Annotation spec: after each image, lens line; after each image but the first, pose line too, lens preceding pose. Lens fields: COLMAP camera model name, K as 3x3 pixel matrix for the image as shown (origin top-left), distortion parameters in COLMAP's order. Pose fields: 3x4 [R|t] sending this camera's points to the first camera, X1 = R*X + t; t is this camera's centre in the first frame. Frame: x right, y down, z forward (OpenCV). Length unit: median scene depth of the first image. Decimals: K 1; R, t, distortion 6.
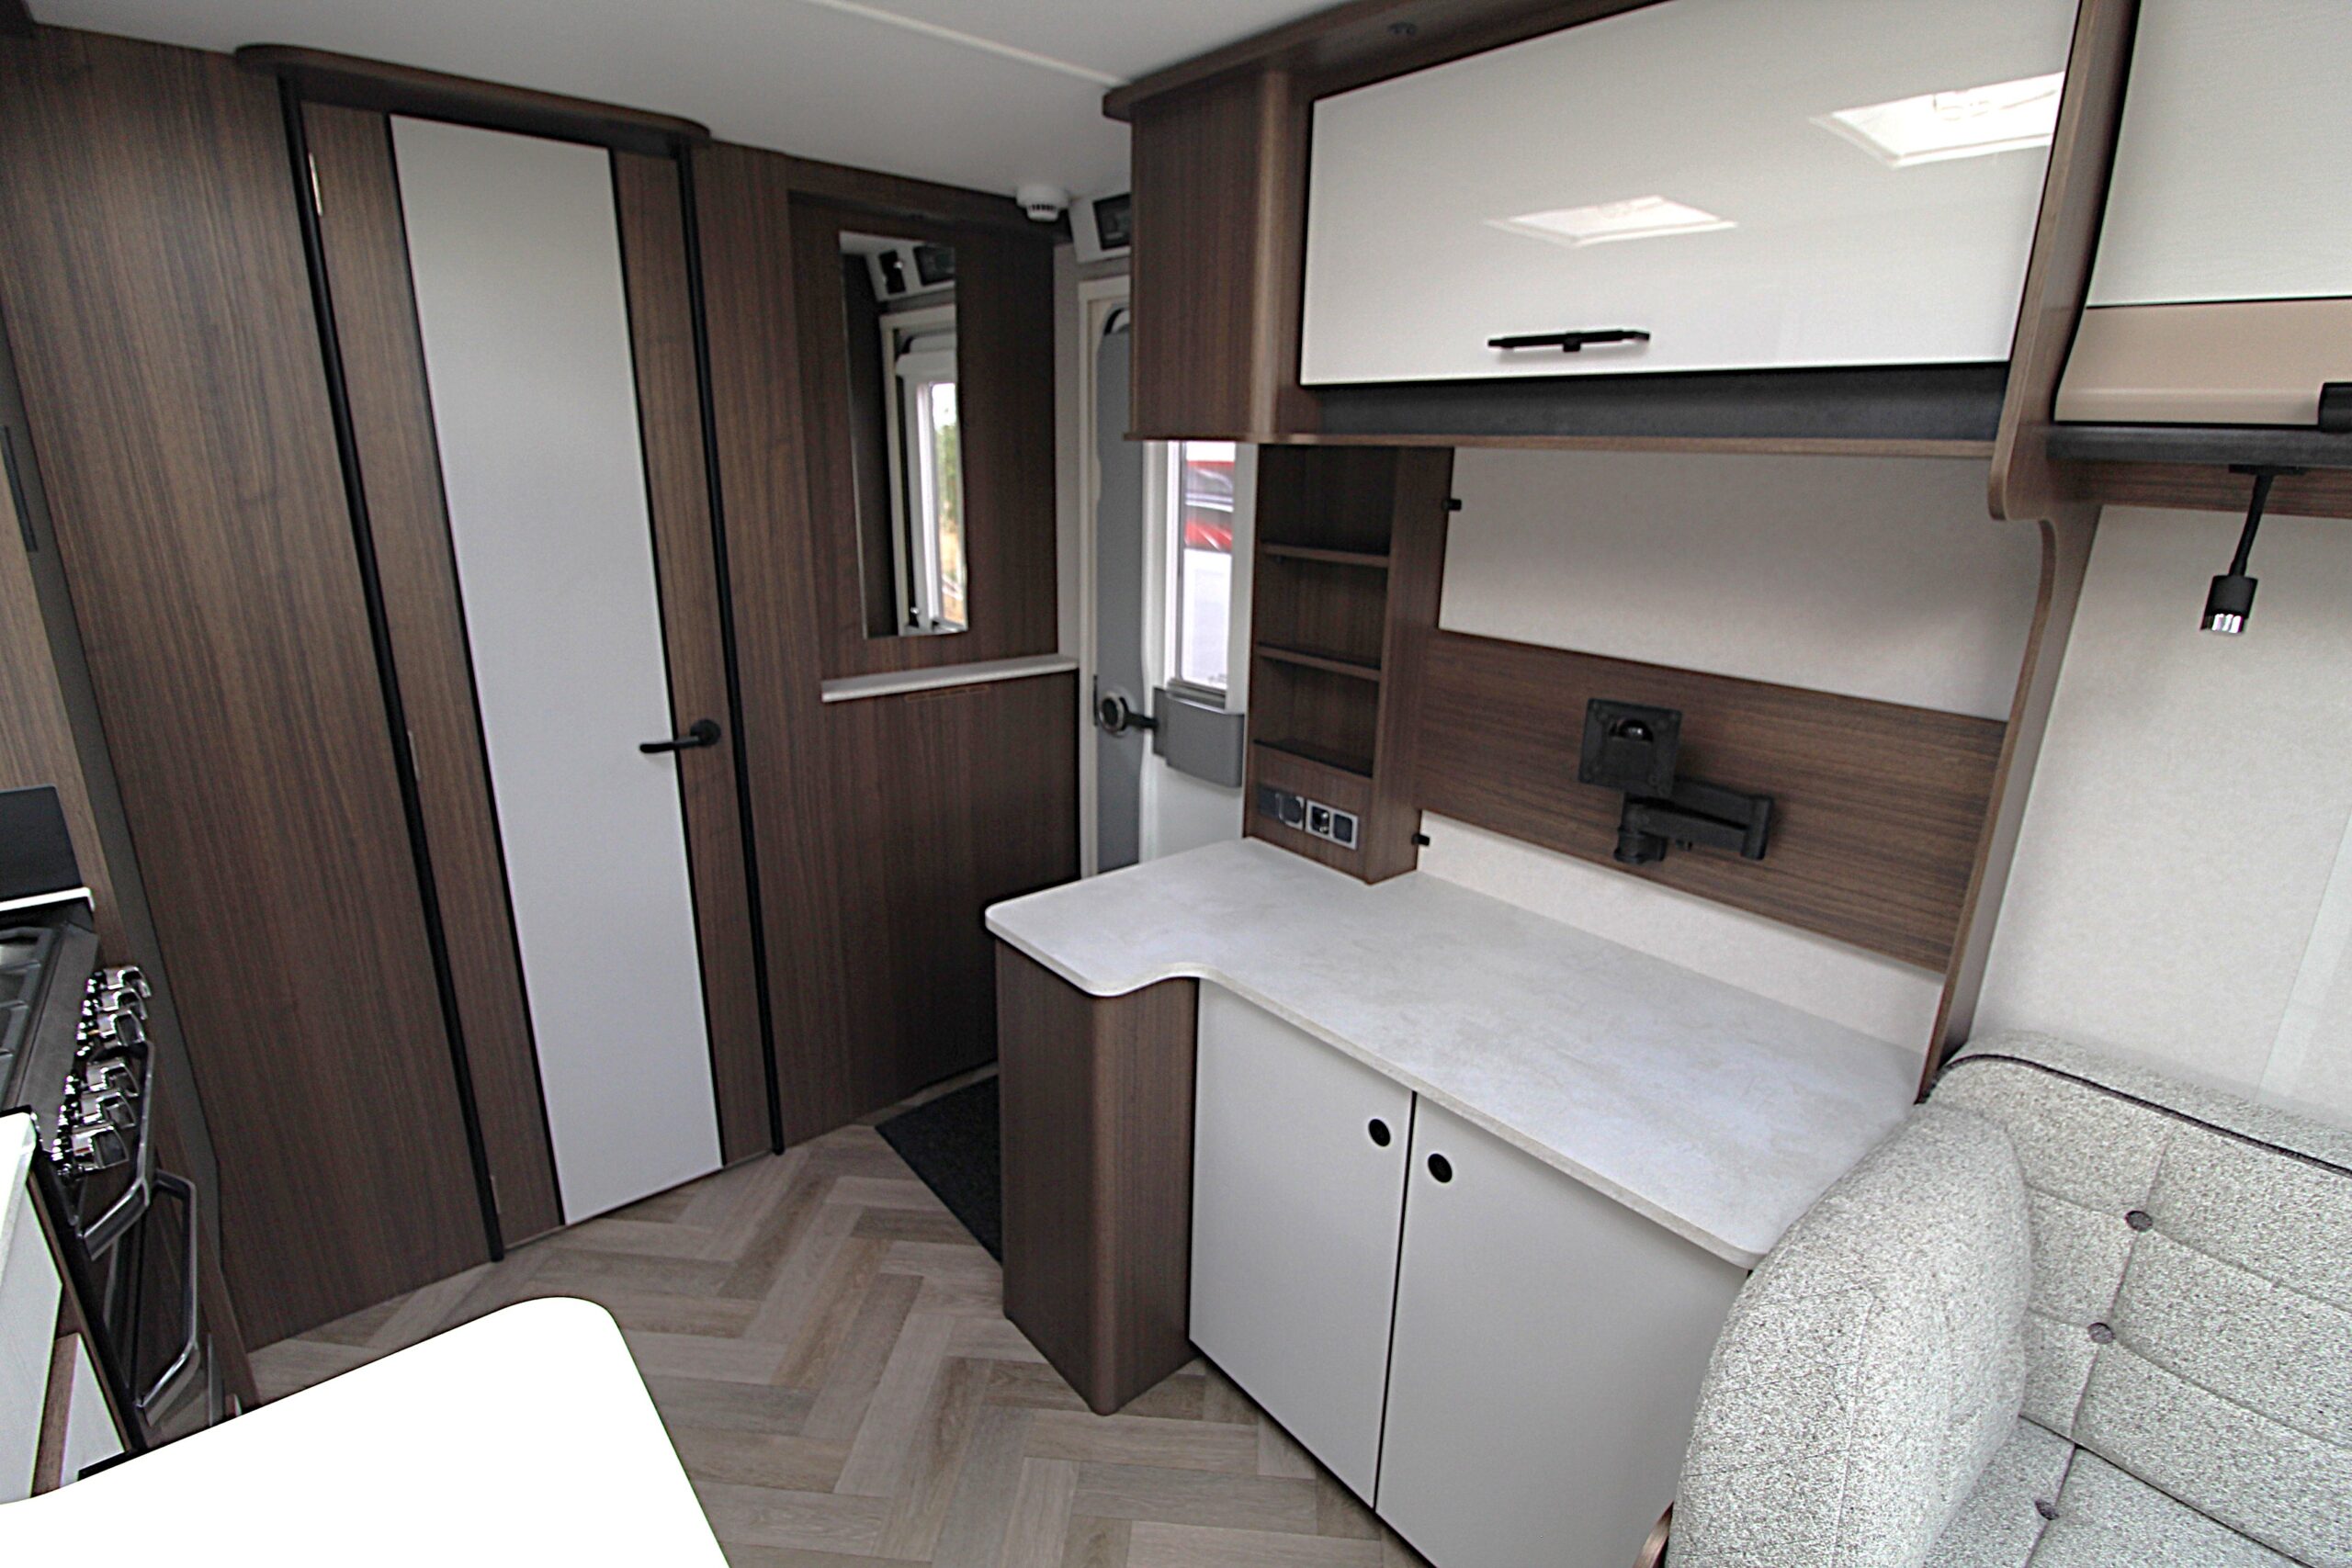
lens RADIAL K [[1092.7, 0, 1191.5], [0, 1092.7, 773.7], [0, 0, 1]] dist [-0.004077, -0.010926]
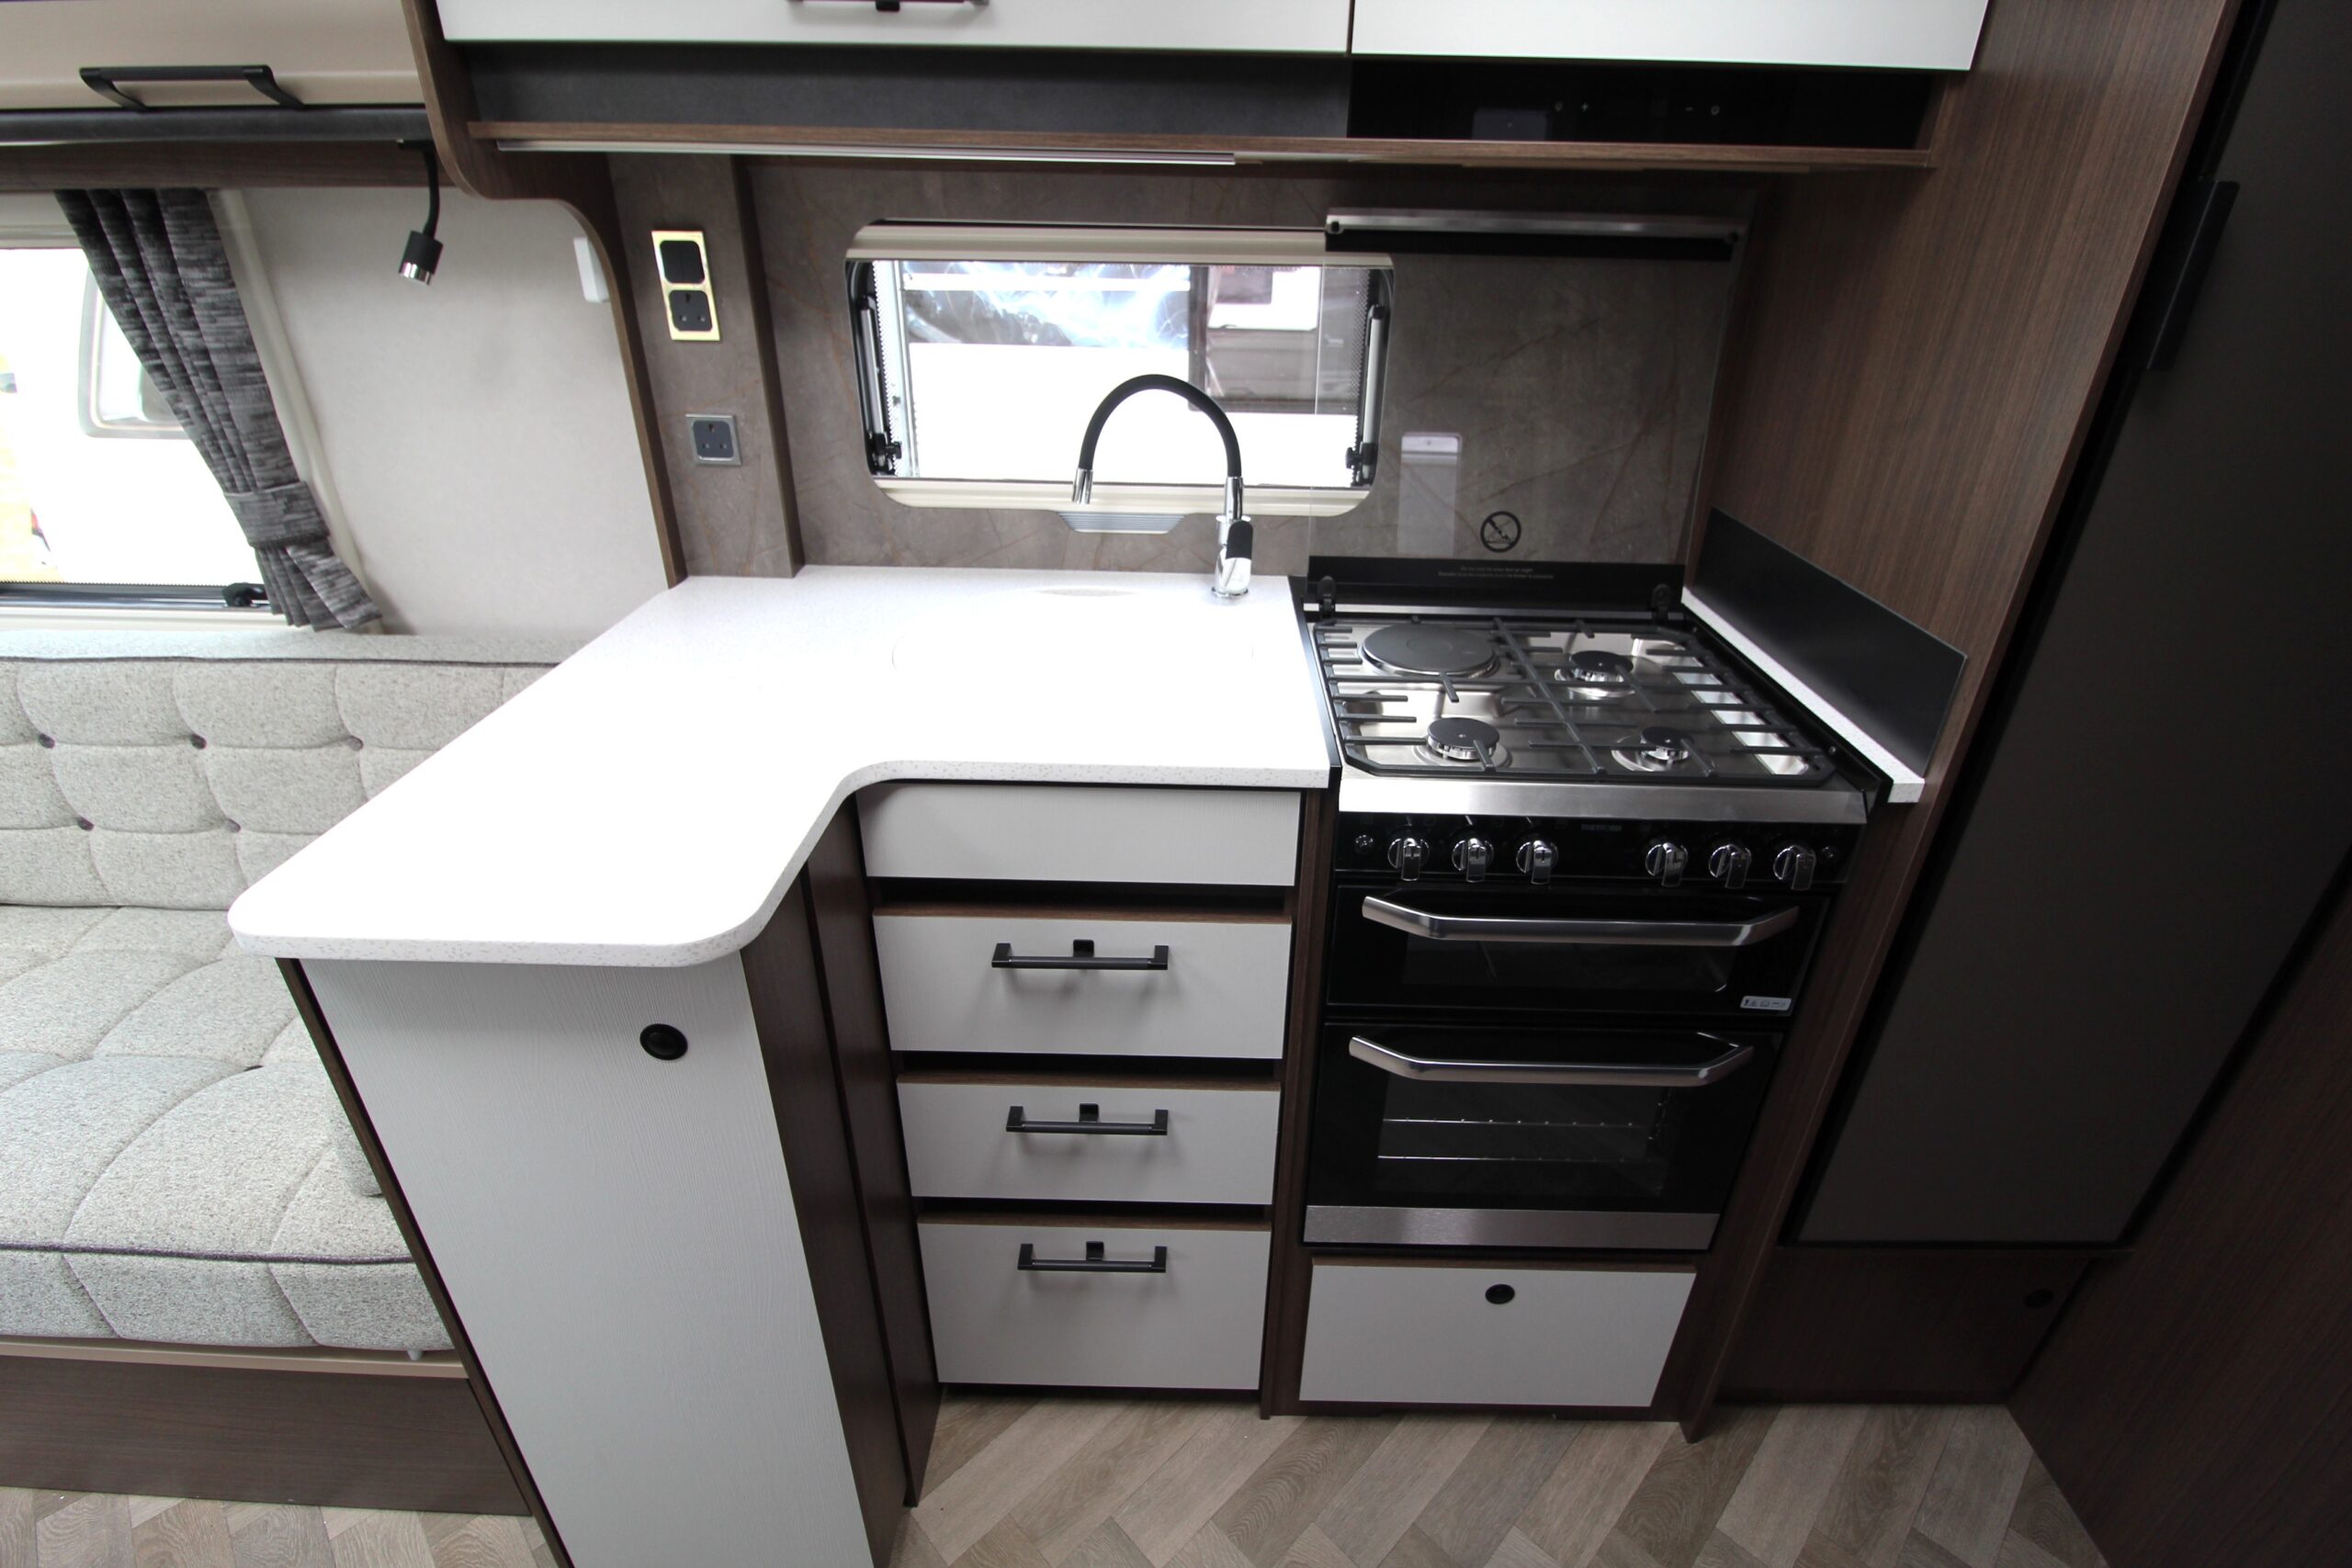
lens RADIAL K [[1092.7, 0, 1189.1], [0, 1092.7, 771.0], [0, 0, 1]] dist [-0.004077, -0.010926]
pose [[-0.658499, 0.315603, -0.683209, -0.052638], [-0.247541, 0.766475, 0.592655, -0.166012], [0.710706, 0.559385, -0.426598, 0.615119]]
